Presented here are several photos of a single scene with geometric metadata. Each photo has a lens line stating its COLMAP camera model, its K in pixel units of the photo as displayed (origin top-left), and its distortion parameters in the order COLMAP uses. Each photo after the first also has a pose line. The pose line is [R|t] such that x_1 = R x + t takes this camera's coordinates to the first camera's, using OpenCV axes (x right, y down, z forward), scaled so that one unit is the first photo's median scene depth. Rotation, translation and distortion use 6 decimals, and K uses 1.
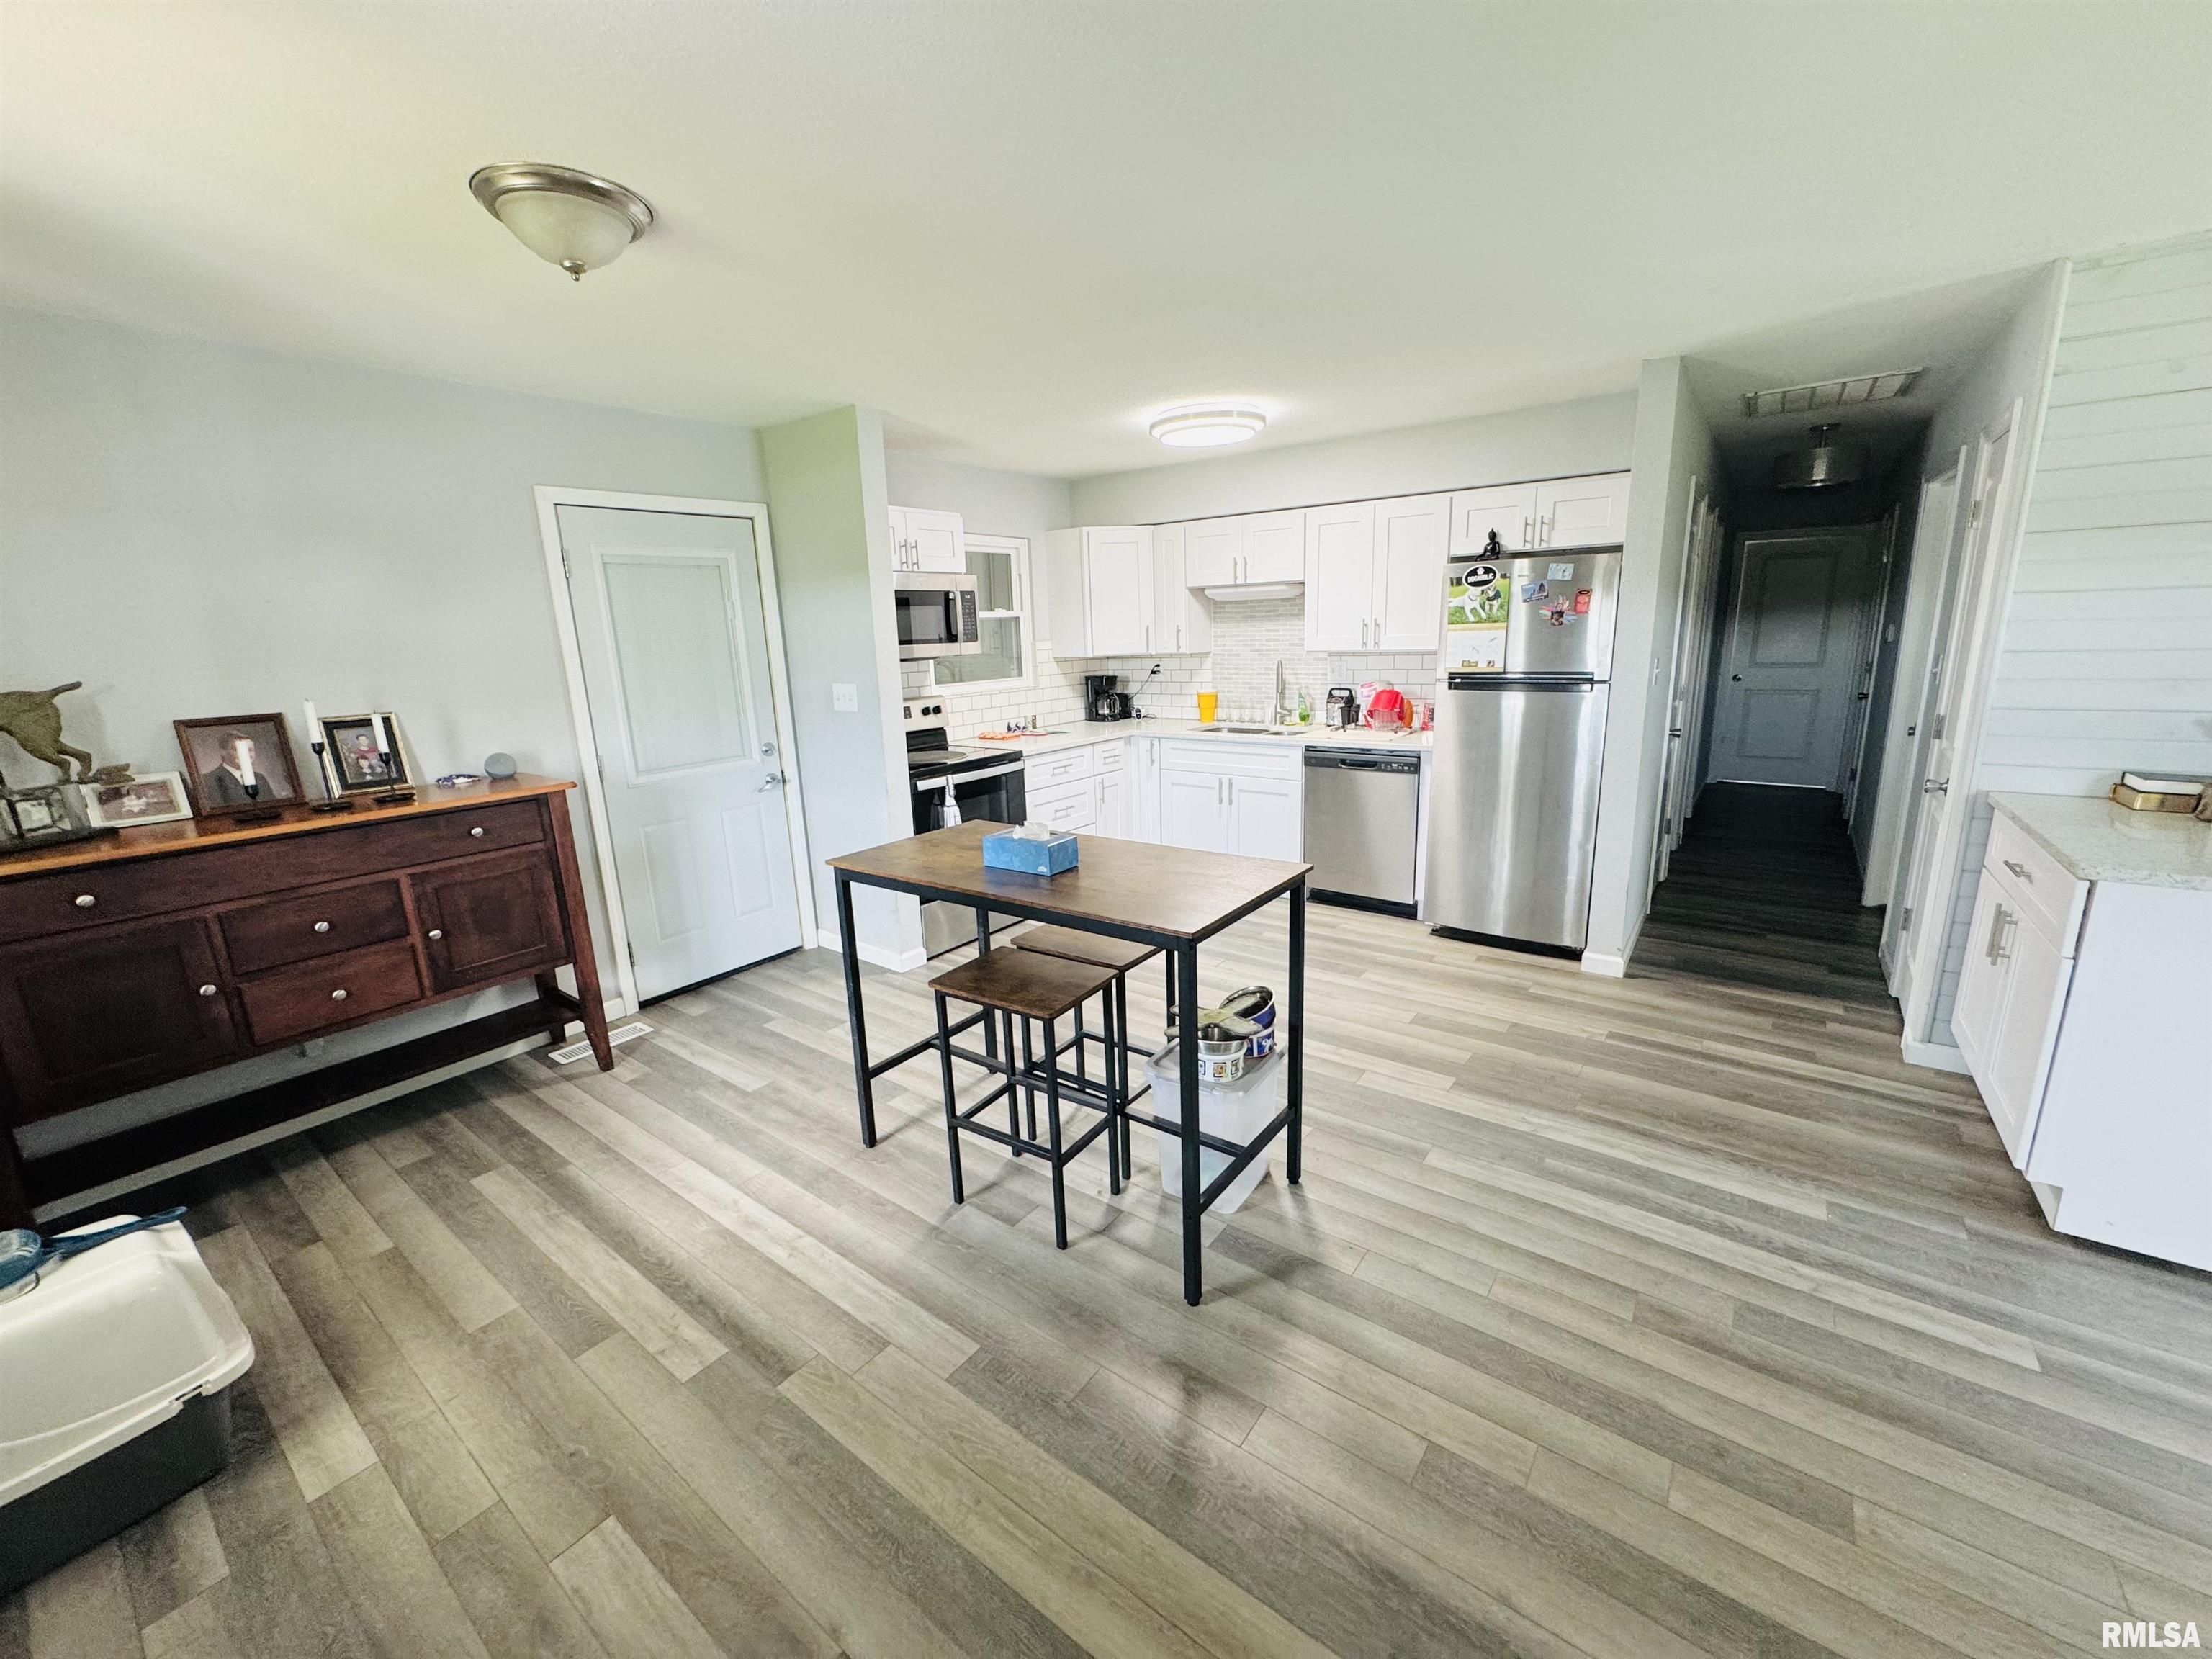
lens RADIAL K [[878.2, 0, 1108.3], [0, 878.2, 823.4], [0, 0, 1]] dist [0.001240, -0.001326]
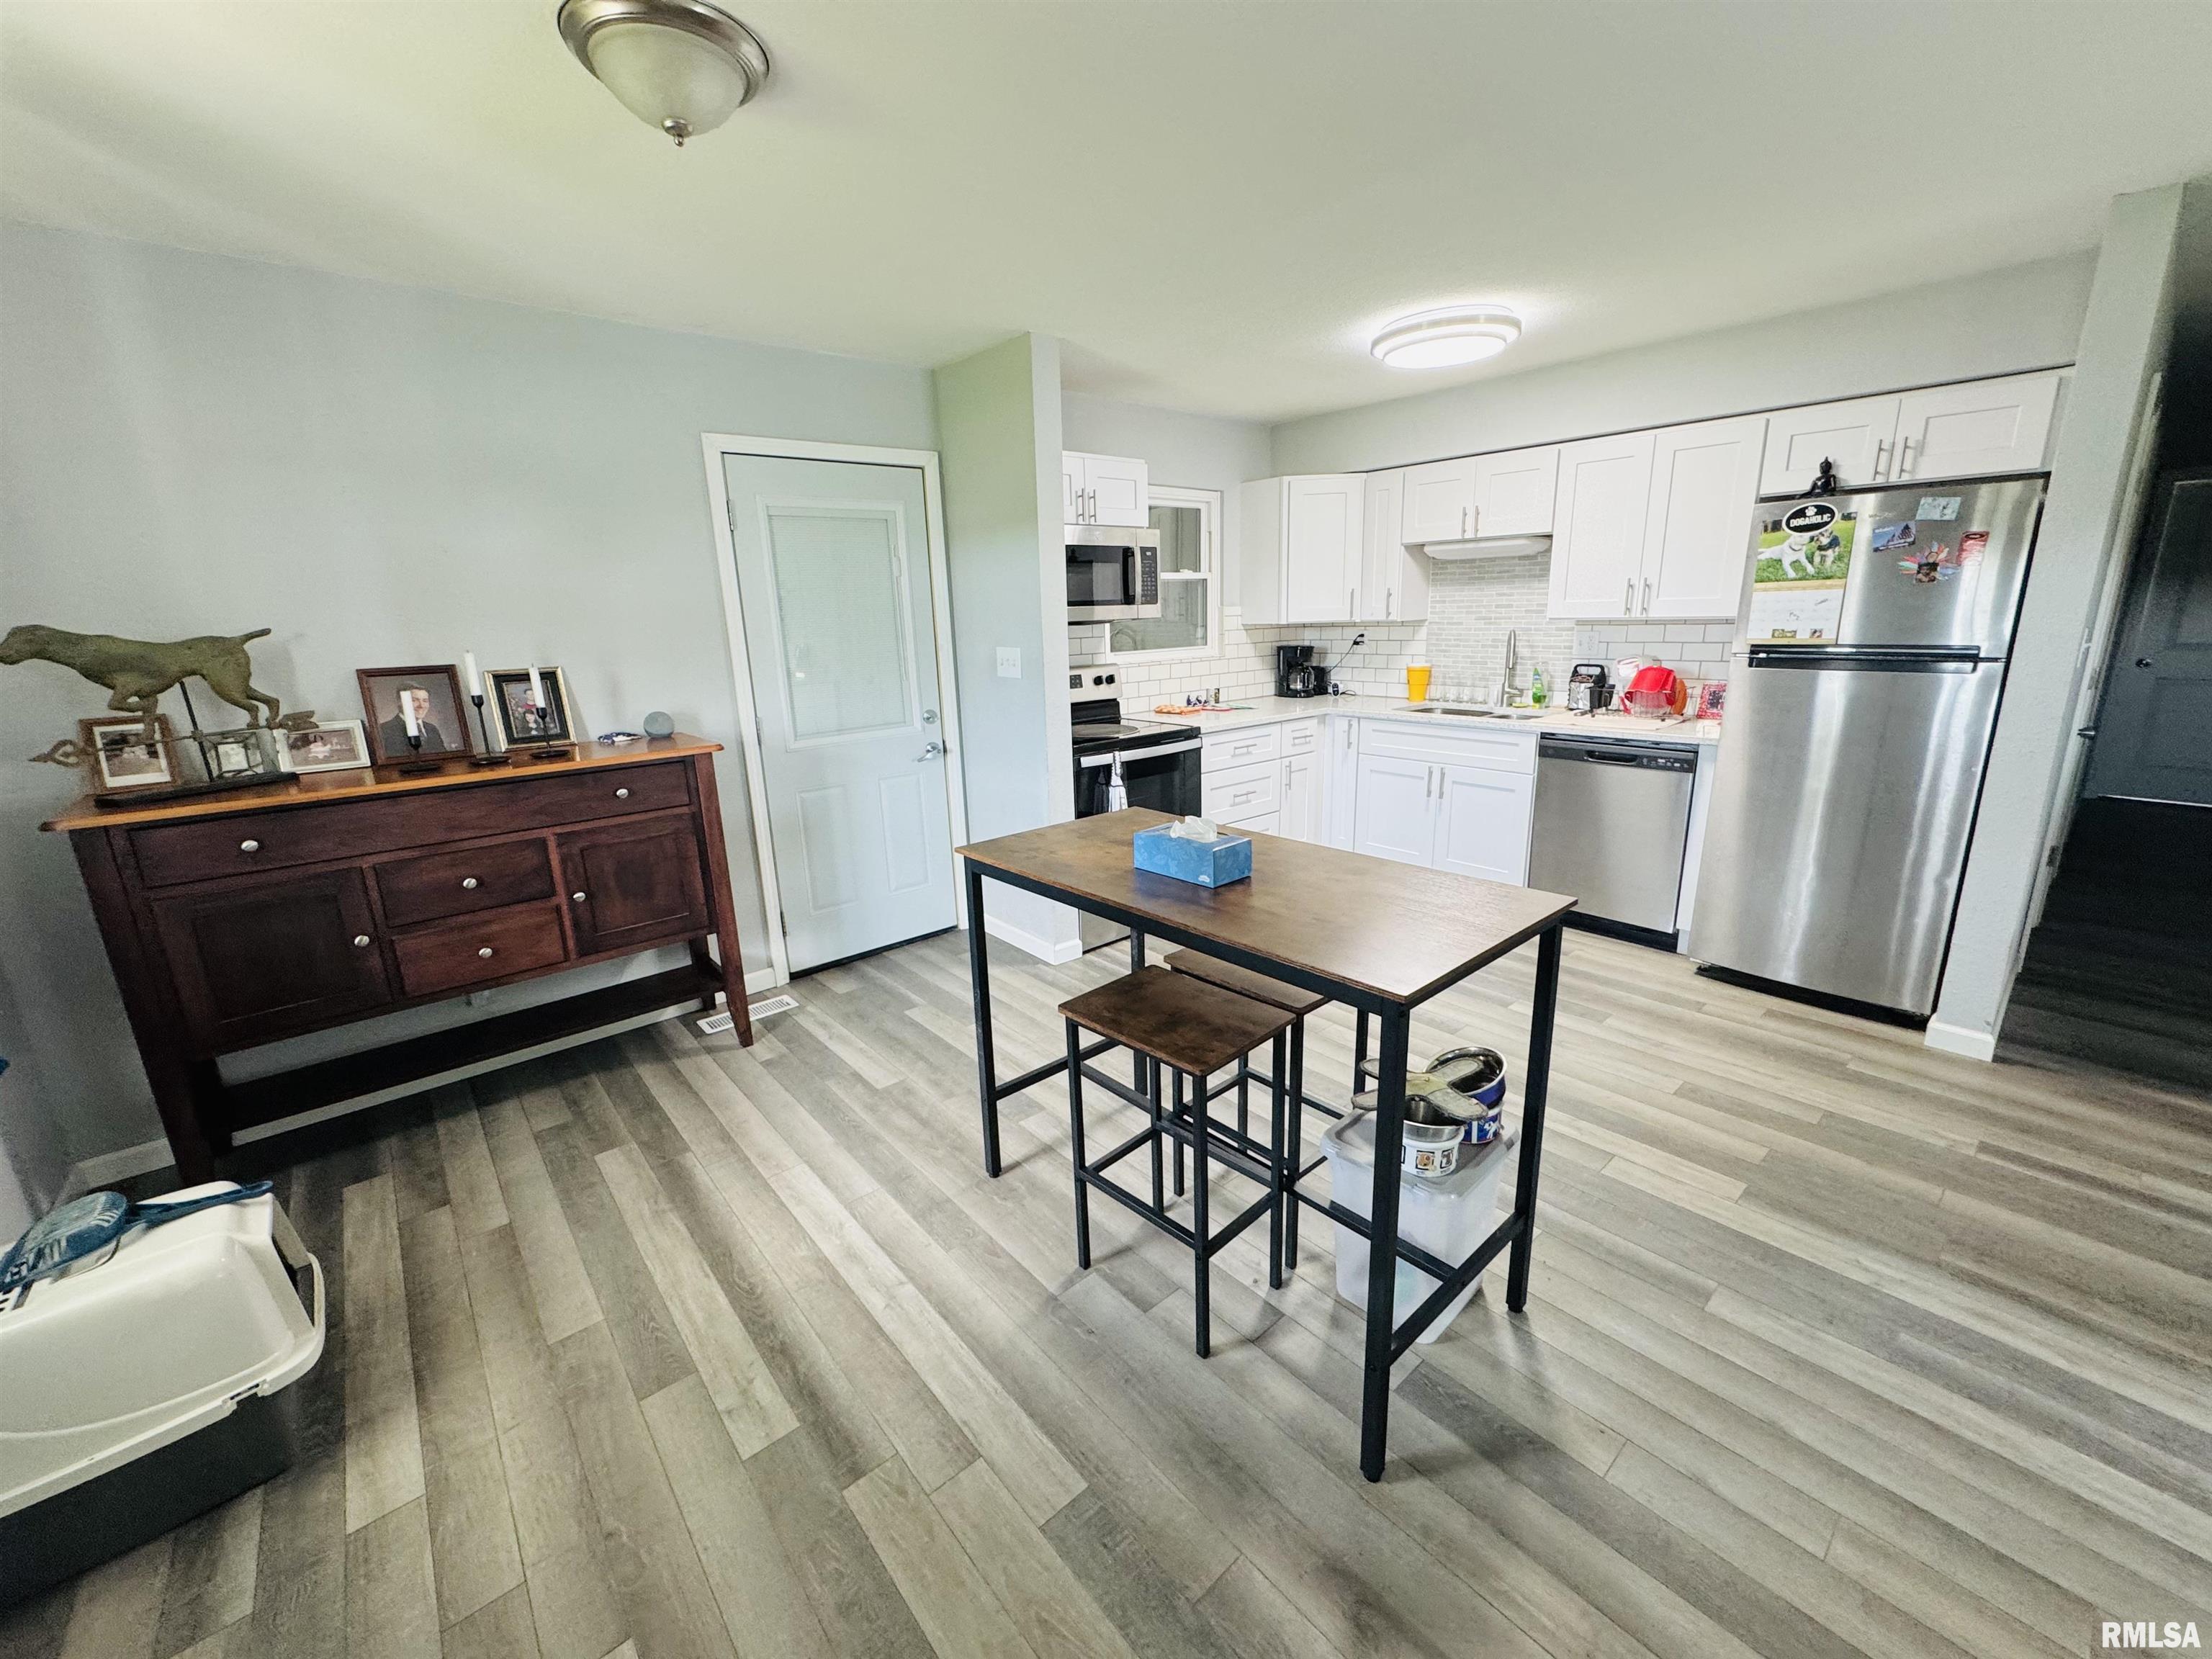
lens RADIAL K [[878.2, 0, 1108.3], [0, 878.2, 823.4], [0, 0, 1]] dist [0.001240, -0.001326]
pose [[0.976907, 0.056066, -0.206176, 0.000463], [-0.050417, 0.998198, 0.032555, -0.016059], [0.207630, -0.021408, 0.977973, 0.179966]]
